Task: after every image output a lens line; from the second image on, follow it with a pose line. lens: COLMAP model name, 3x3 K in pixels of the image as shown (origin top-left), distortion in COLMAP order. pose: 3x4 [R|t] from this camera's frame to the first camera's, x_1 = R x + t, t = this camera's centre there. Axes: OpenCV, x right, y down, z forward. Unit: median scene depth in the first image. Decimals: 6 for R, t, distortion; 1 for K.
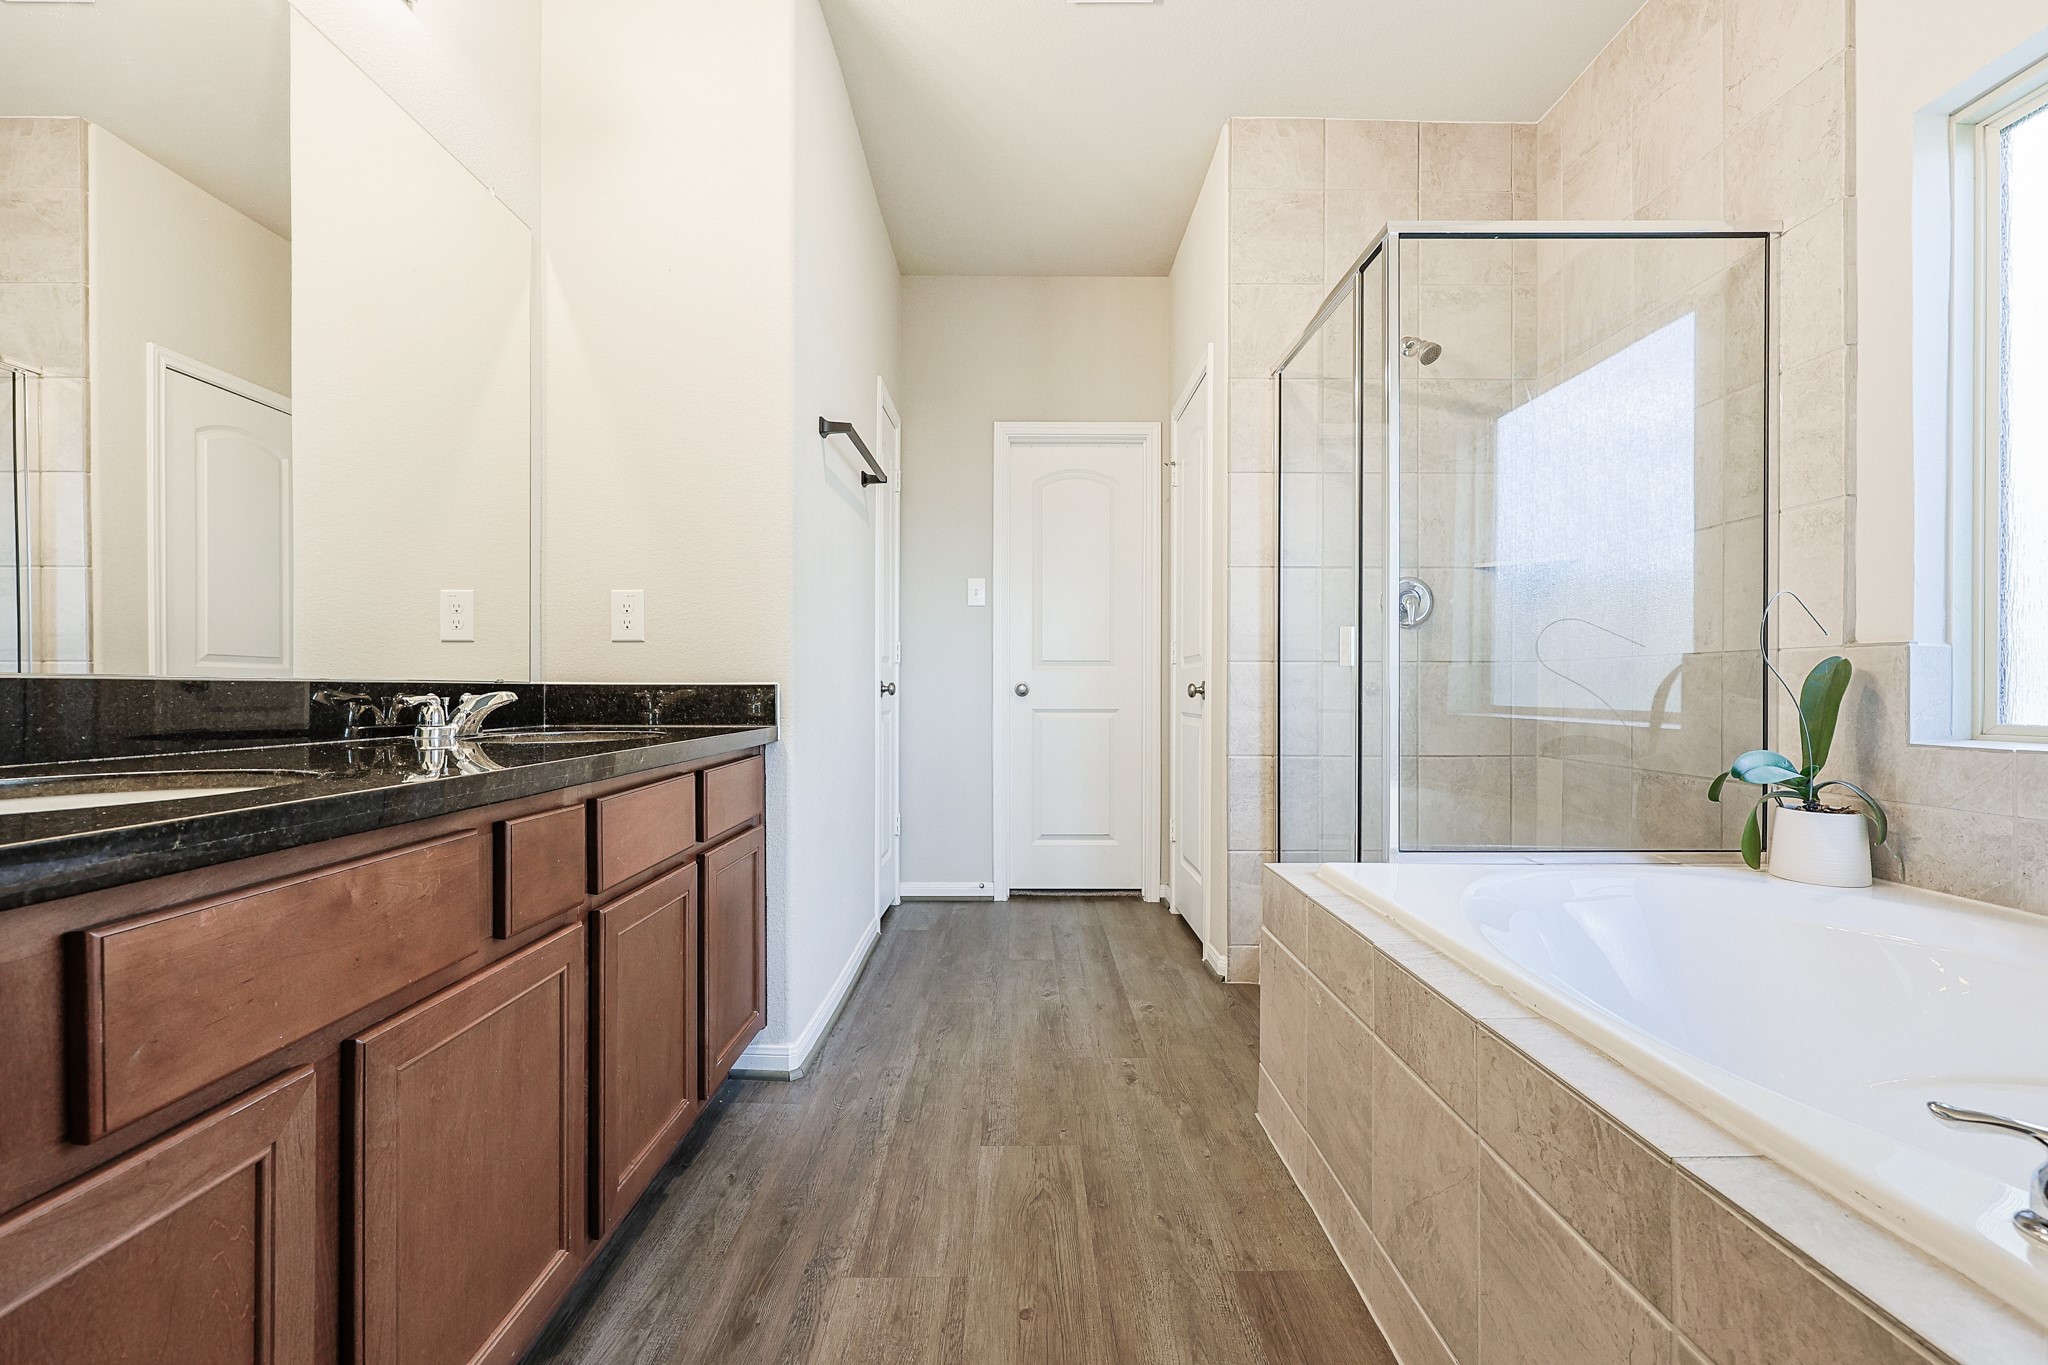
lens RADIAL K [[872.8, 0, 1021.9], [0, 872.8, 687.7], [0, 0, 1]] dist [-0.001645, 0.000399]
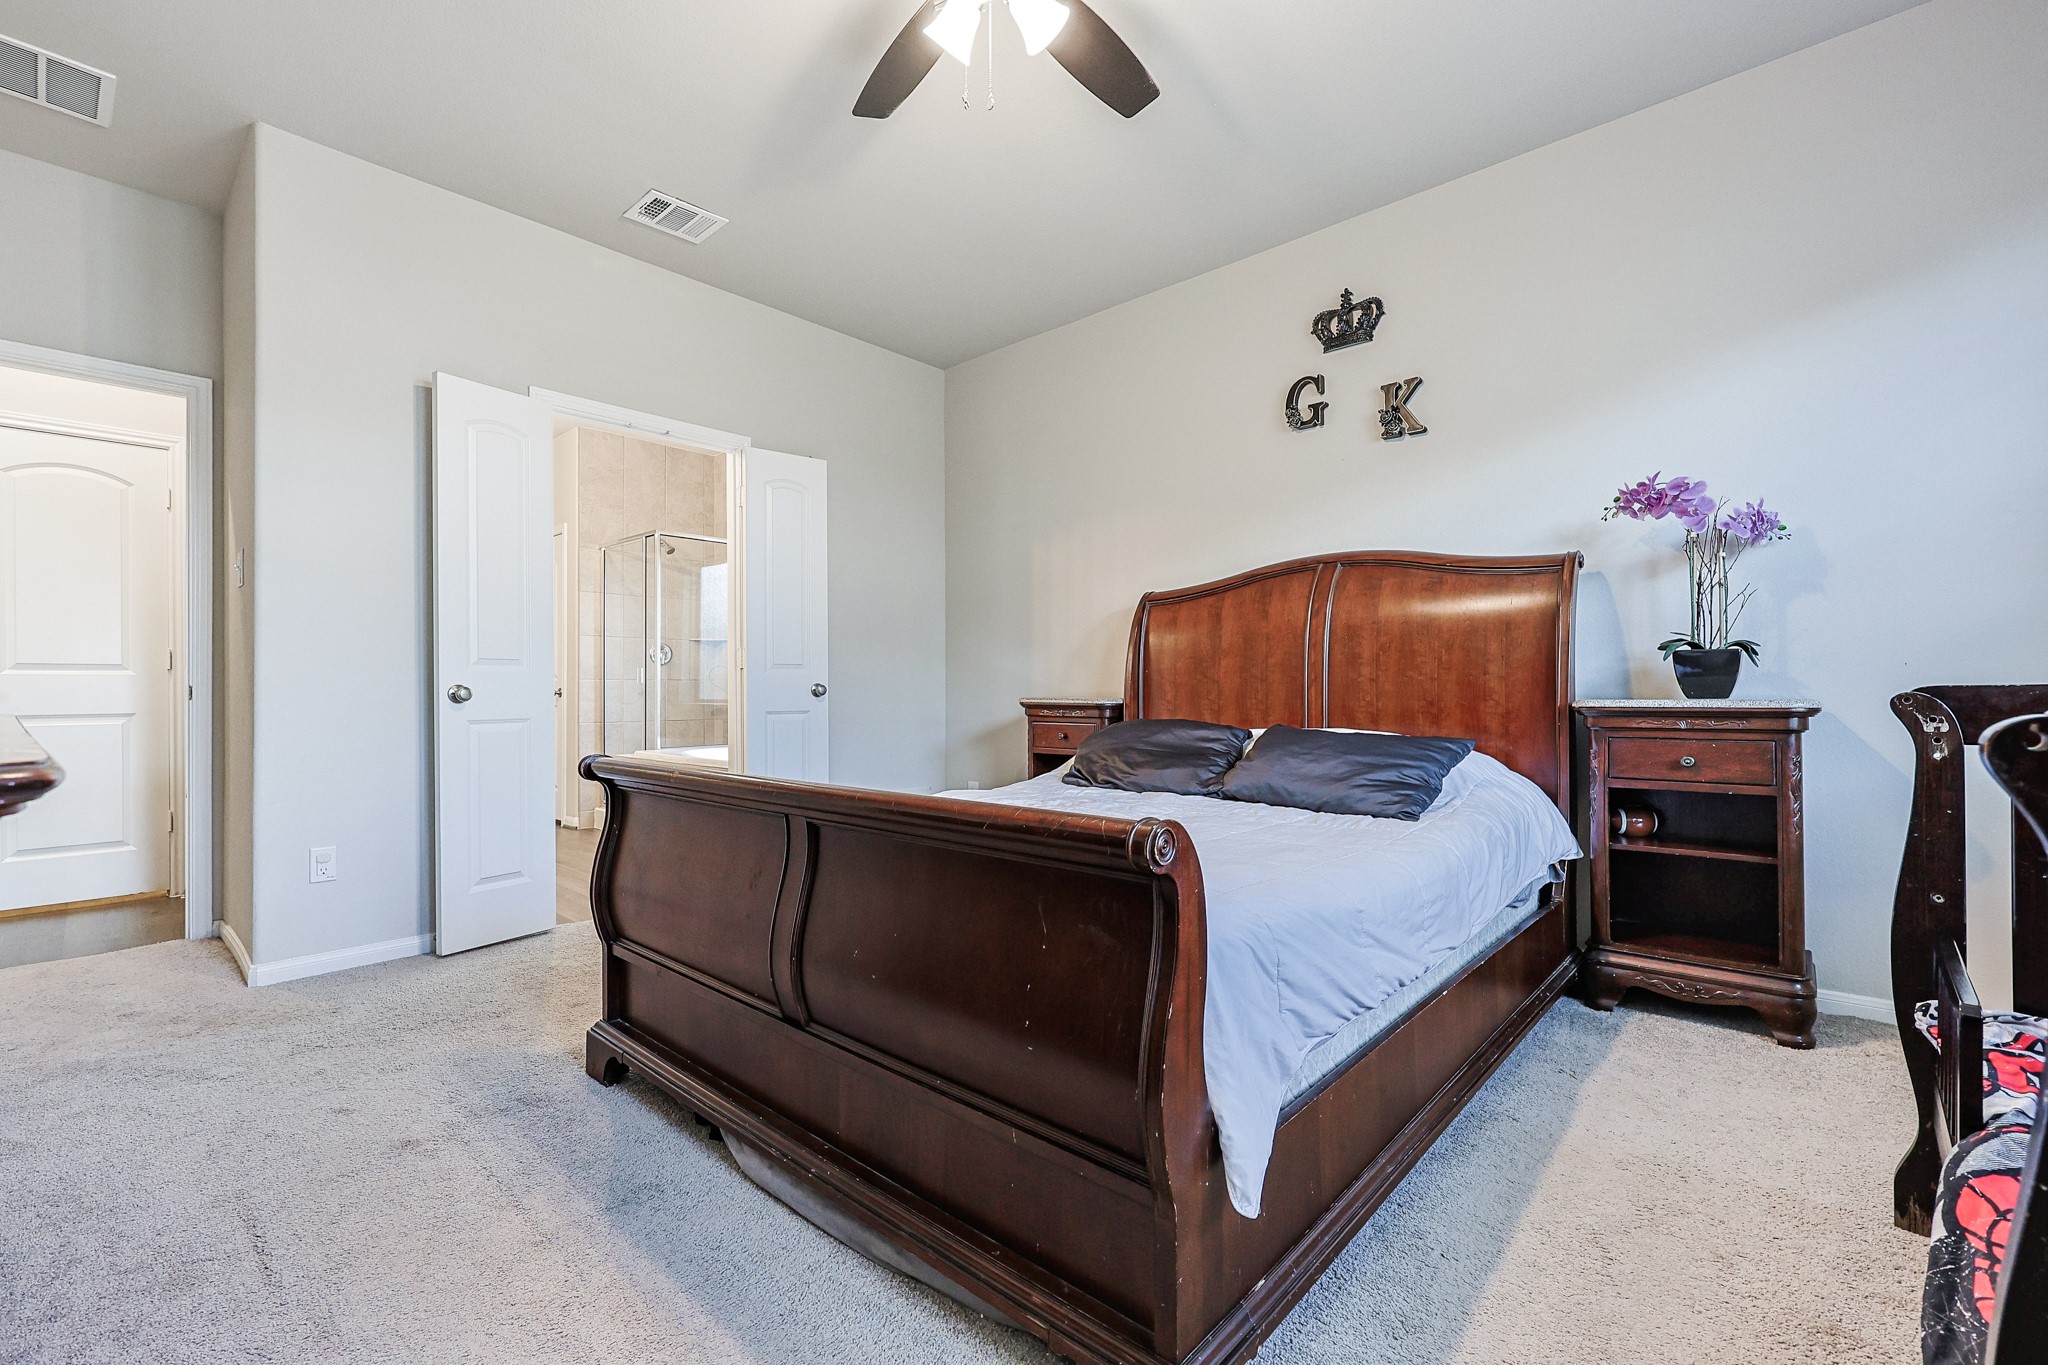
lens RADIAL K [[872.8, 0, 1021.9], [0, 872.8, 687.7], [0, 0, 1]] dist [-0.001645, 0.000399]
pose [[0.687387, -0.000477, 0.726291, -0.441540], [0.006984, 0.999958, -0.005952, 0.009470], [-0.726258, 0.009164, 0.687361, -0.974251]]
